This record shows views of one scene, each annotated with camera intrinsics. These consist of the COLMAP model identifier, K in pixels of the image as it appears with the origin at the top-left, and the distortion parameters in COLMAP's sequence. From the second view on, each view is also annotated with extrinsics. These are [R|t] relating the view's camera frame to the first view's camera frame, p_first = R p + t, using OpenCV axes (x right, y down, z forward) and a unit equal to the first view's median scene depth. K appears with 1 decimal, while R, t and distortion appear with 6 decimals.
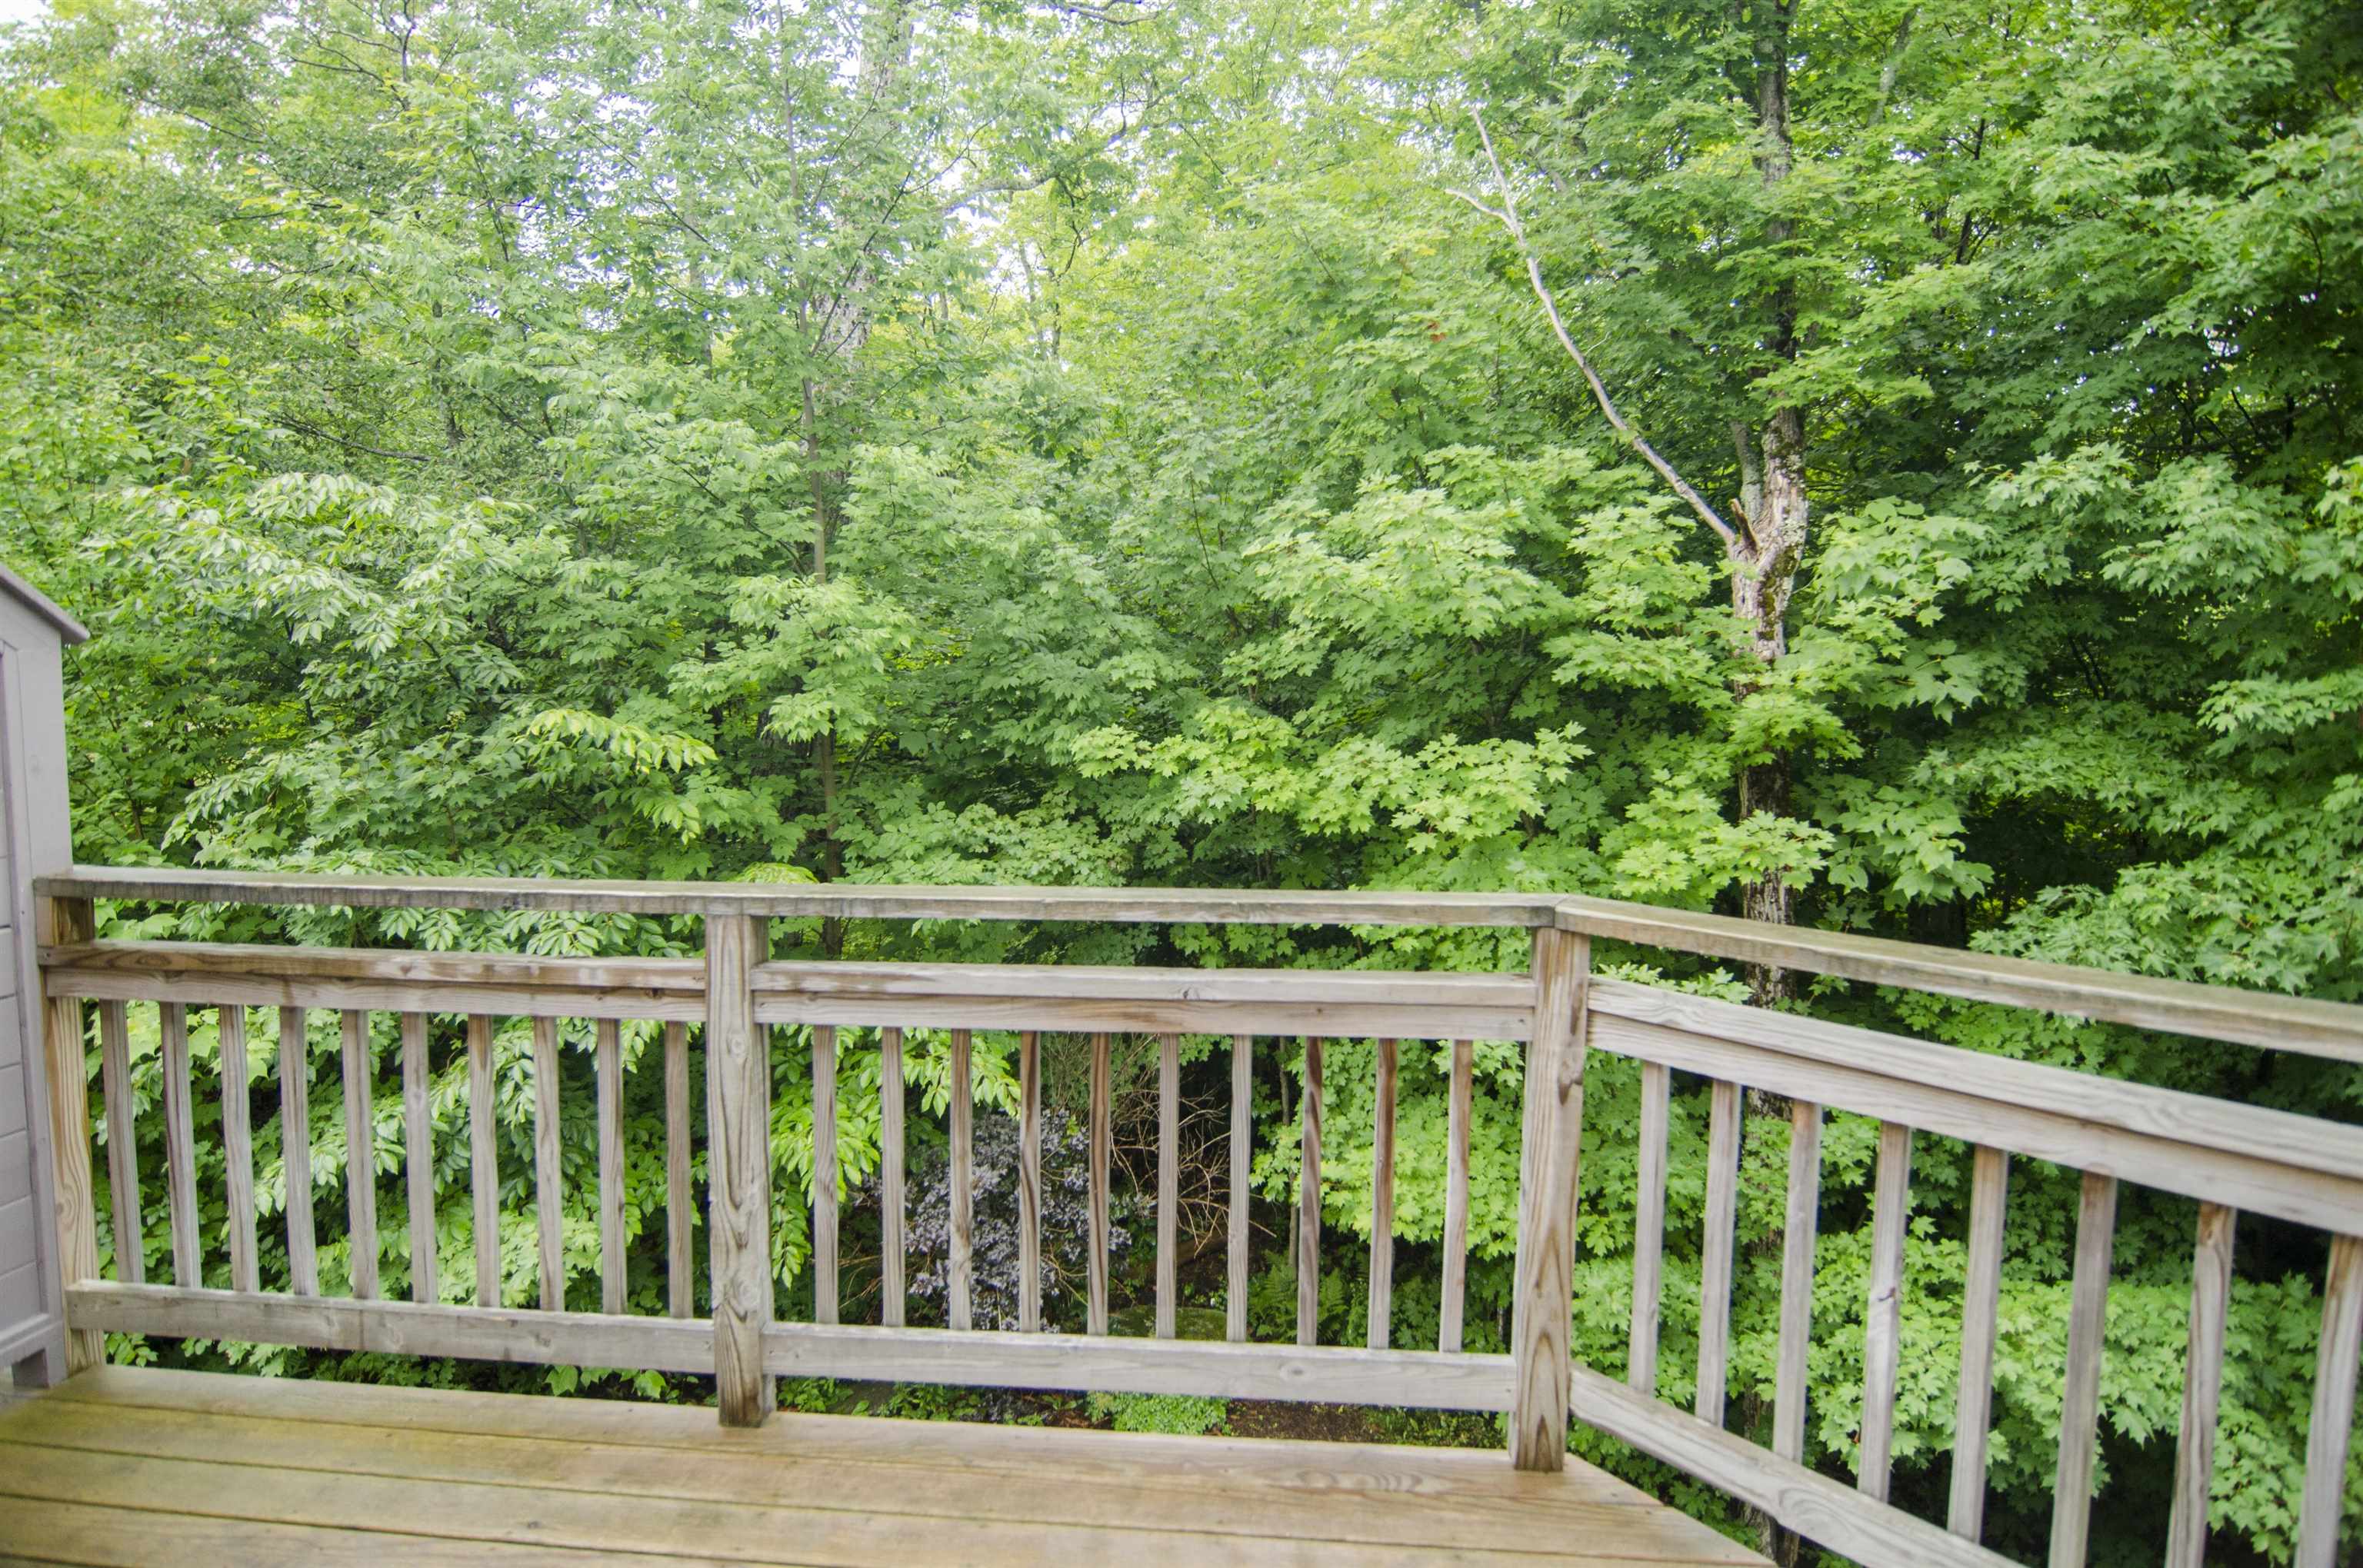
lens RADIAL K [[1268.9, 0, 1181.5], [0, 1268.9, 784.0], [0, 0, 1]] dist [-0.009000, -0.010732]
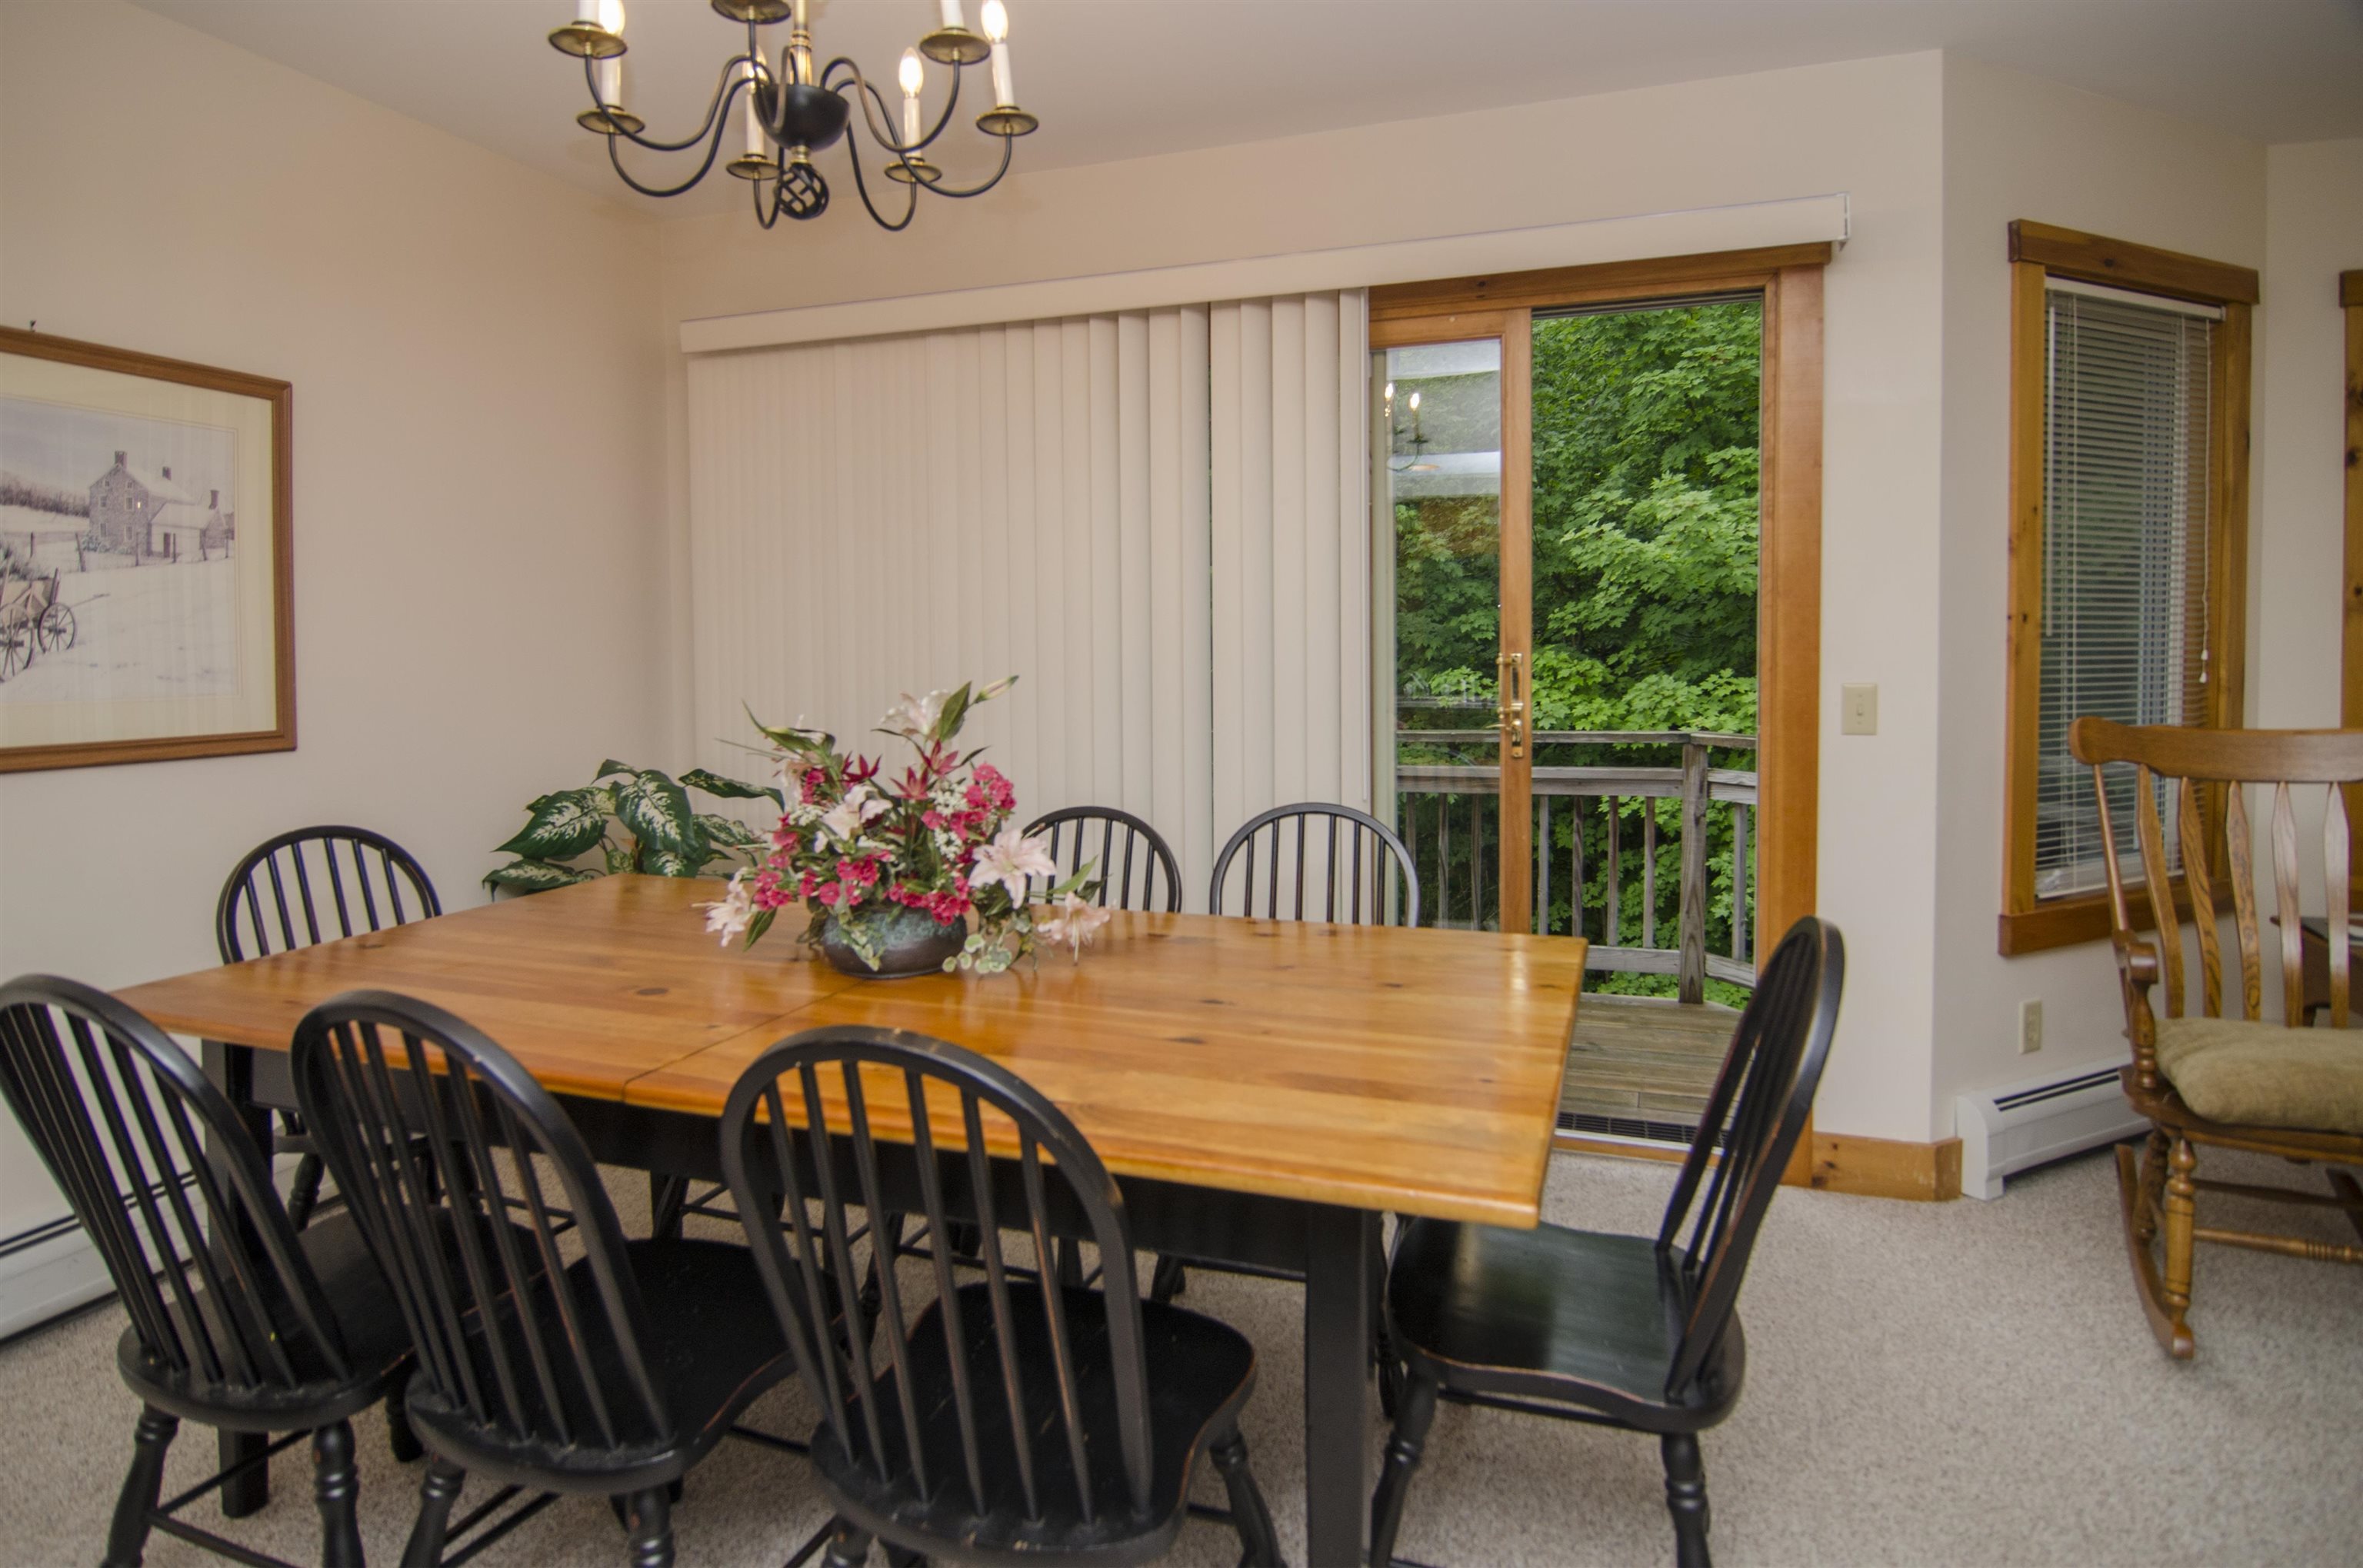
lens RADIAL K [[1309.2, 0, 1177.4], [0, 1309.2, 693.6], [0, 0, 1]] dist [-0.002057, -0.016542]
pose [[0.967984, -0.008342, -0.250872, 0.000231], [-0.000371, 0.999399, -0.034661, 0.030521], [0.251010, 0.033644, 0.967400, -0.415775]]
